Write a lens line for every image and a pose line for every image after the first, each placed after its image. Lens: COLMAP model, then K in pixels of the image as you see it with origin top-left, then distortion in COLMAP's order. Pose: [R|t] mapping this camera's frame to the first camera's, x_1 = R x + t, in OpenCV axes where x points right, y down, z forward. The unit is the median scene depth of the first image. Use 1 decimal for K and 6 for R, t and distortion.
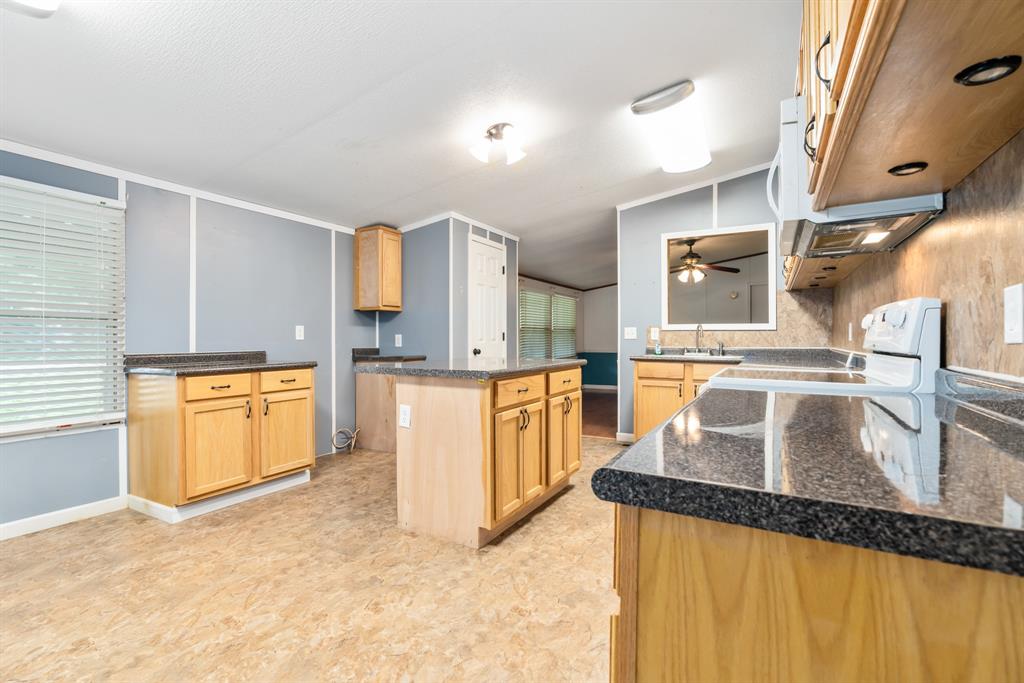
lens RADIAL K [[475.4, 0, 513.5], [0, 475.4, 339.0], [0, 0, 1]] dist [-0.009206, 0.001100]
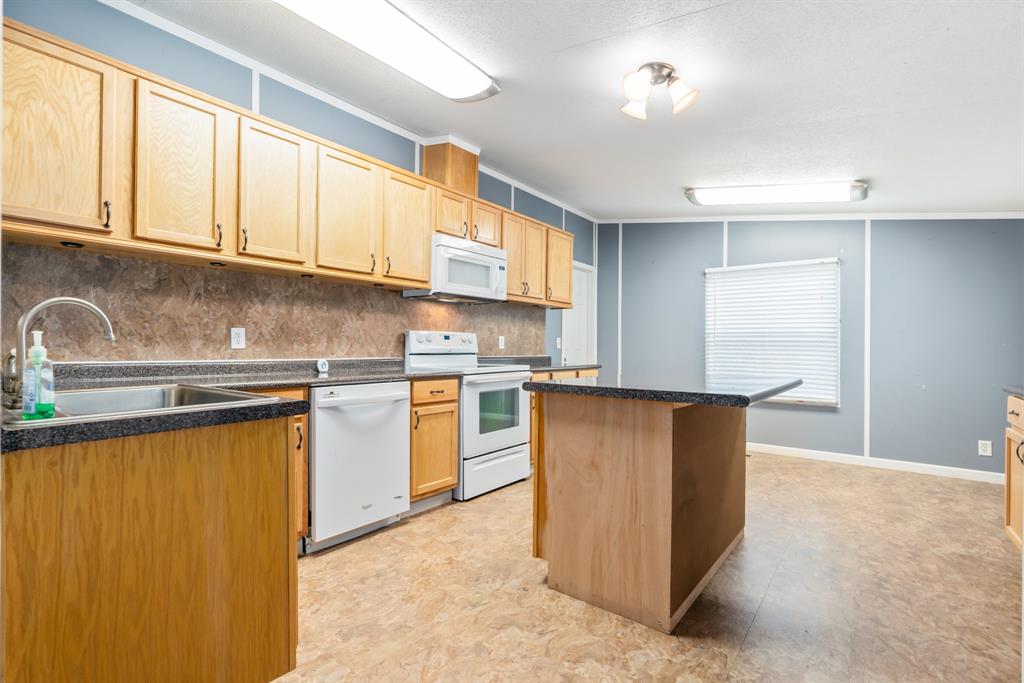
lens RADIAL K [[442.7, 0, 513.0], [0, 442.7, 347.5], [0, 0, 1]] dist [-0.015563, 0.000338]
pose [[-0.985354, -0.006753, 0.170387, 0.078543], [-0.006885, 0.999976, -0.000187, -0.001069], [-0.170381, -0.001357, -0.985377, 1.860019]]
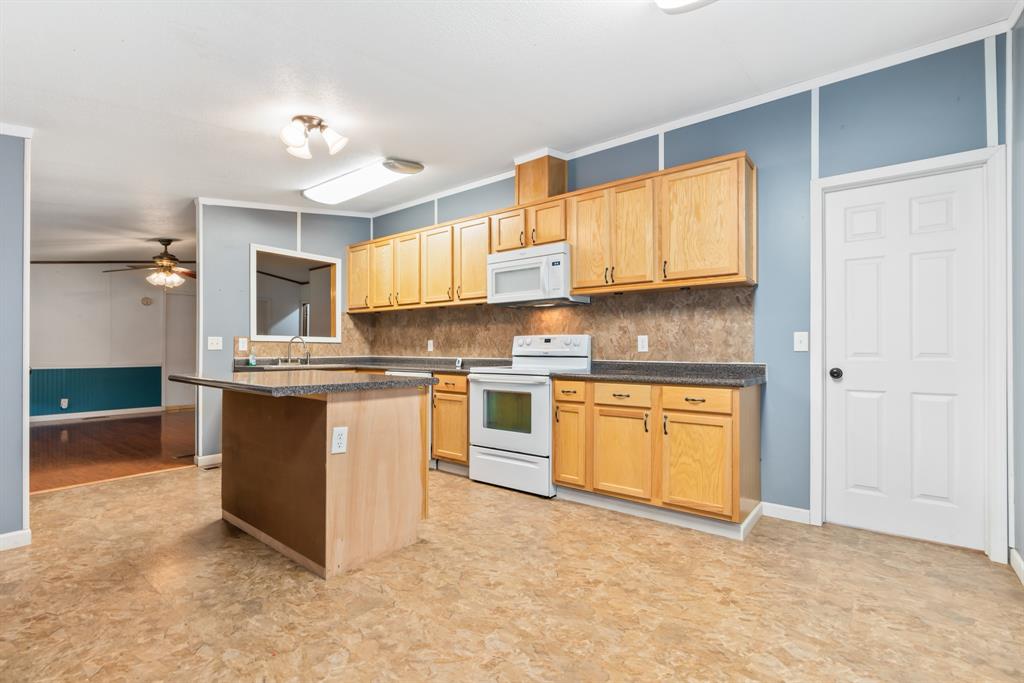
lens RADIAL K [[472.3, 0, 509.1], [0, 472.3, 334.0], [0, 0, 1]] dist [-0.003467, -0.000151]
pose [[0.153948, 0.034251, 0.987485, -0.938306], [-0.001786, 0.999407, -0.034386, -0.000051], [-0.988077, 0.003530, 0.153918, 0.514927]]
